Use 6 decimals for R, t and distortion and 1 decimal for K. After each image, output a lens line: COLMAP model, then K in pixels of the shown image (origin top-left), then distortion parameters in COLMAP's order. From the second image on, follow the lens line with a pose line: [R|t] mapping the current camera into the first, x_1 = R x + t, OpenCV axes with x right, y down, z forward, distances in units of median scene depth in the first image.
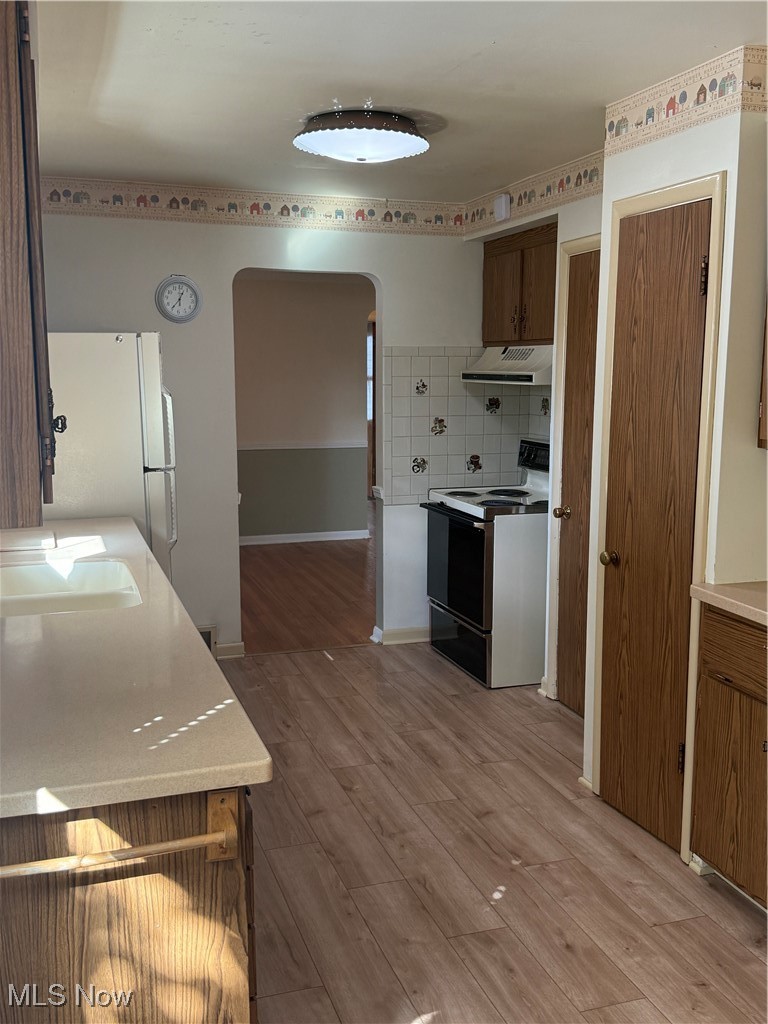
lens RADIAL K [[997.8, 0, 372.9], [0, 997.8, 517.8], [0, 0, 1]] dist [0.180655, -0.391428]
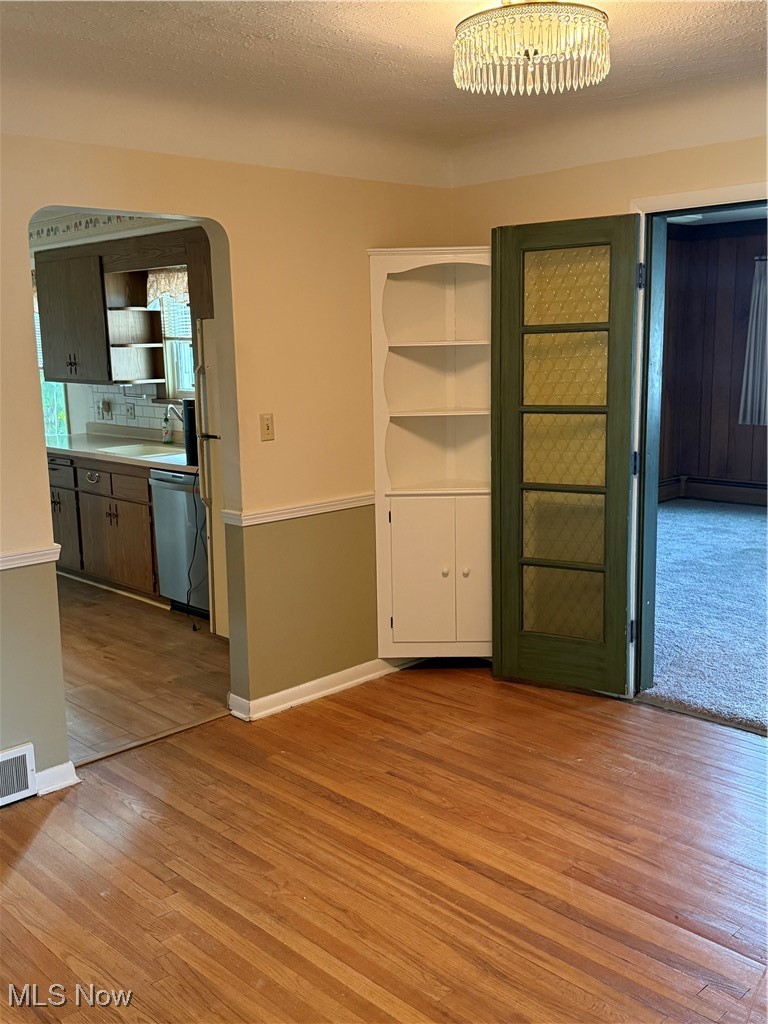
lens RADIAL K [[999.5, 0, 379.5], [0, 999.5, 519.1], [0, 0, 1]] dist [0.174229, -0.383521]
pose [[-0.903073, 0.097598, -0.418250, 0.127446], [-0.041907, 0.949167, 0.311971, -0.393338], [0.427437, 0.299261, -0.853077, 2.513899]]
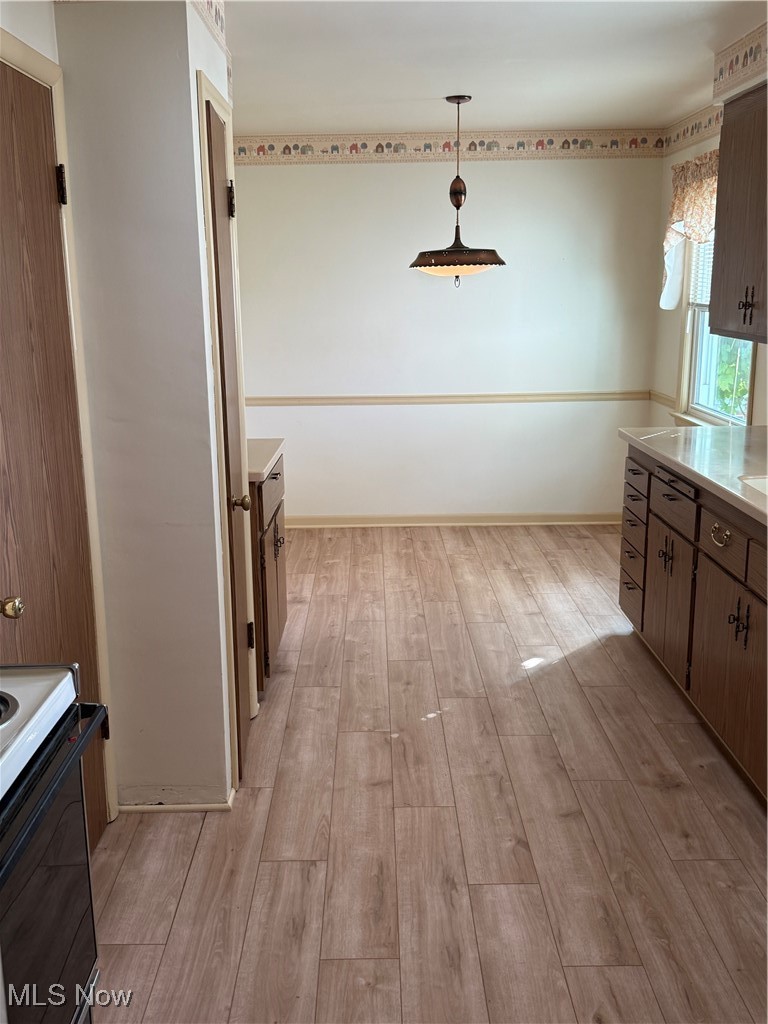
lens RADIAL K [[999.5, 0, 379.5], [0, 999.5, 519.1], [0, 0, 1]] dist [0.174229, -0.383521]
pose [[-0.953618, -0.059184, 0.295143, -0.136881], [0.056473, 0.927898, 0.368532, -0.251766], [-0.295674, 0.368107, -0.881518, 1.656056]]
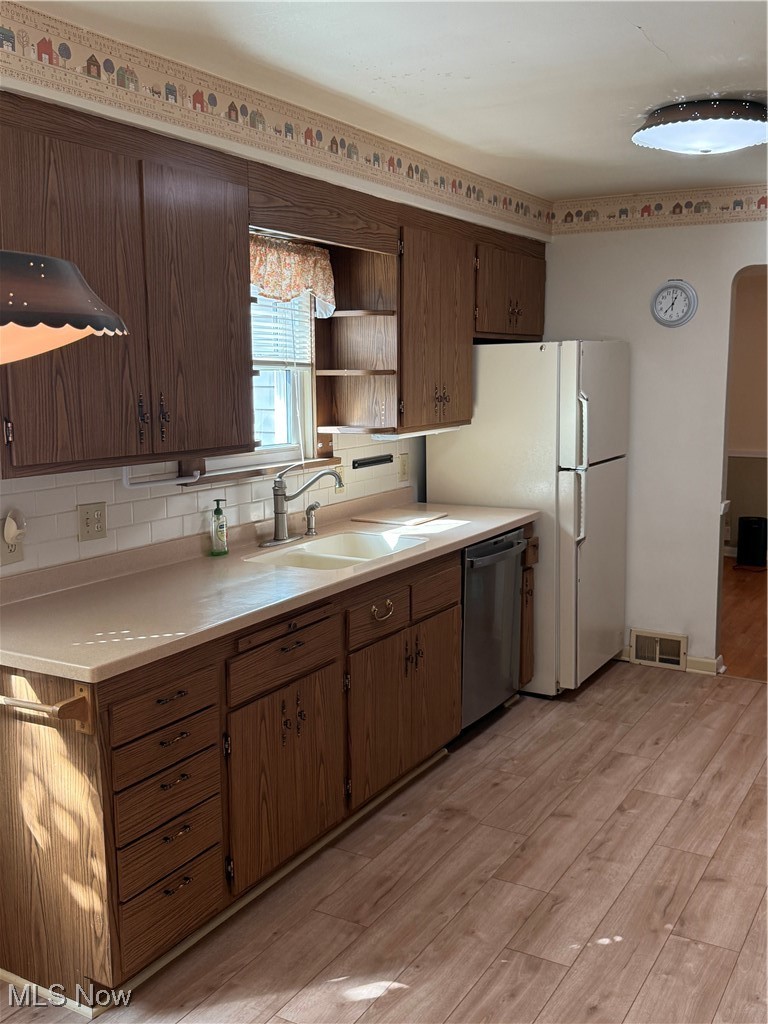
lens RADIAL K [[999.5, 0, 379.5], [0, 999.5, 519.1], [0, 0, 1]] dist [0.174229, -0.383521]
pose [[0.666007, 0.110112, -0.737774, 0.521149], [-0.109926, 0.992735, 0.048932, -0.030433], [0.737801, 0.048511, 0.673272, 0.163947]]
